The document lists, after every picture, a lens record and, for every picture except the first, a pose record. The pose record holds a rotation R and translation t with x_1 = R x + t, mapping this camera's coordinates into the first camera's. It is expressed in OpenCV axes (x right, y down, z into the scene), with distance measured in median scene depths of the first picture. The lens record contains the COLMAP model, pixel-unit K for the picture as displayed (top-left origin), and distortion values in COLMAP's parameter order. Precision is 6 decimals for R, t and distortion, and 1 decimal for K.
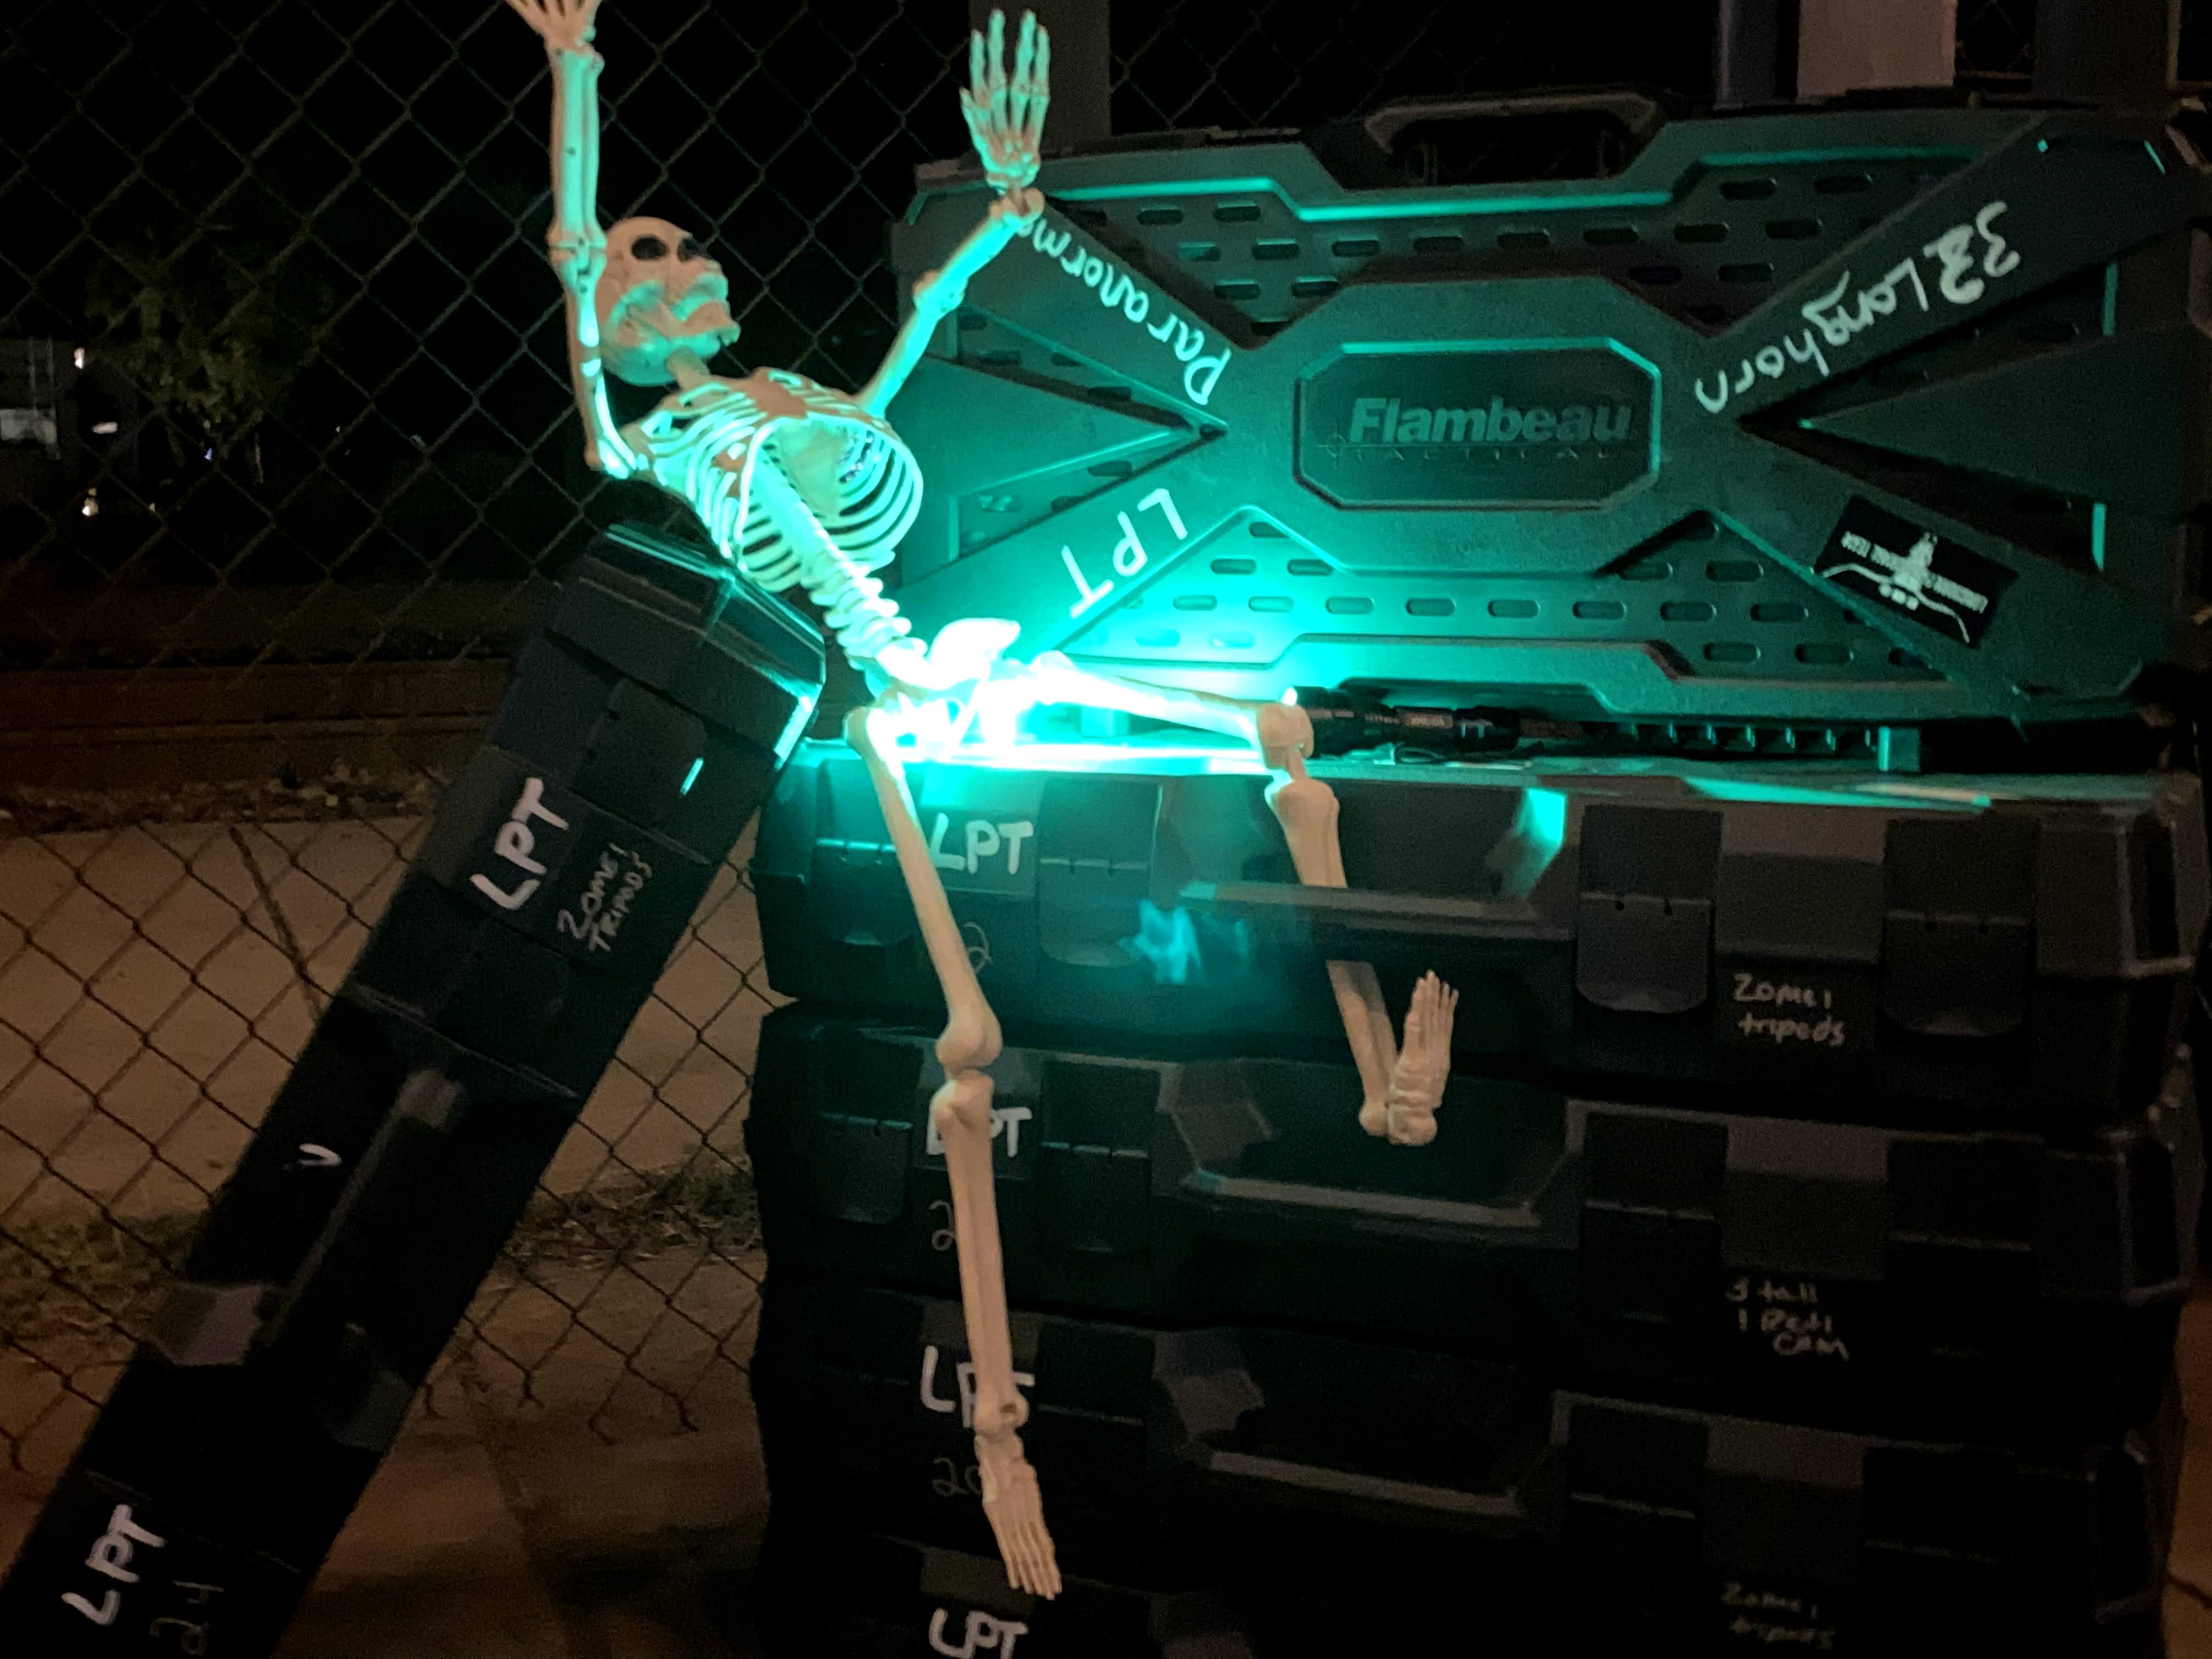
lens RADIAL K [[2573.7, 0, 1110.4], [0, 2573.7, 834.6], [0, 0, 1]] dist [-0.007234, 0.000000]
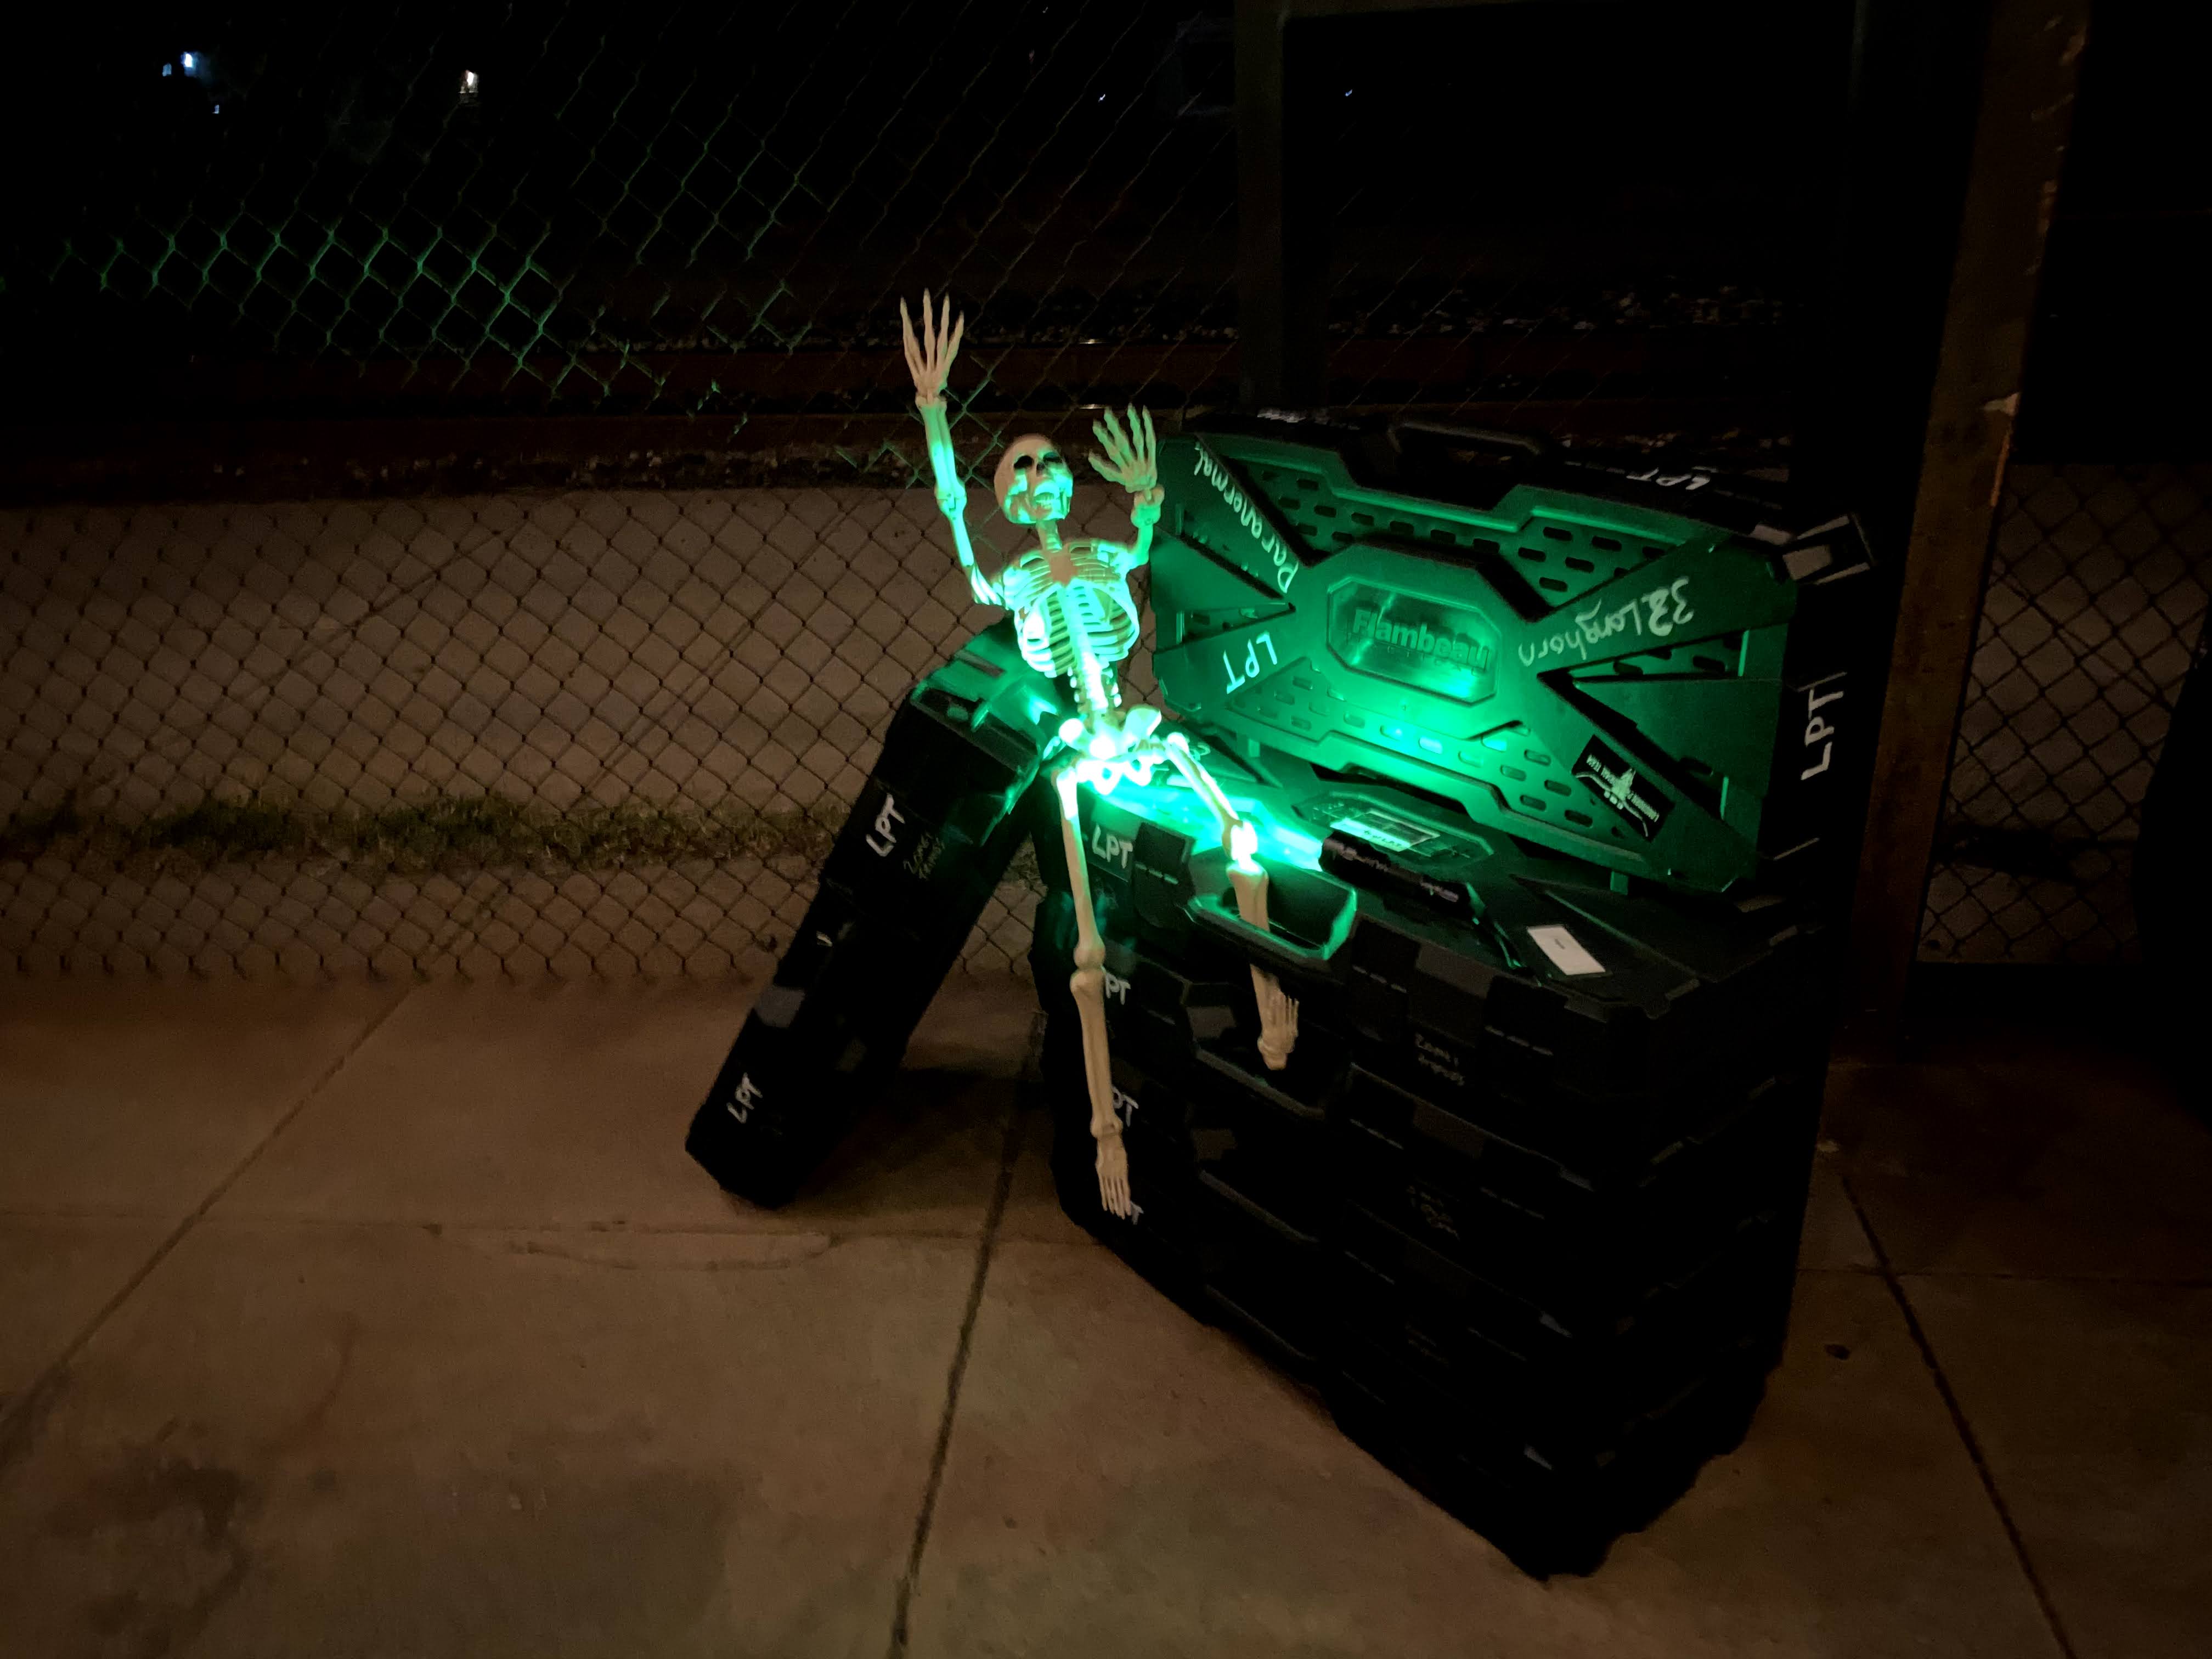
lens RADIAL K [[1650.8, 0, 1101.1], [0, 1650.8, 823.2], [0, 0, 1]] dist [0.006376, -0.008403]
pose [[0.900021, 0.150711, -0.408959, 0.441069], [-0.034751, 0.960139, 0.277356, -0.354365], [0.434458, -0.235415, 0.869382, -0.051524]]
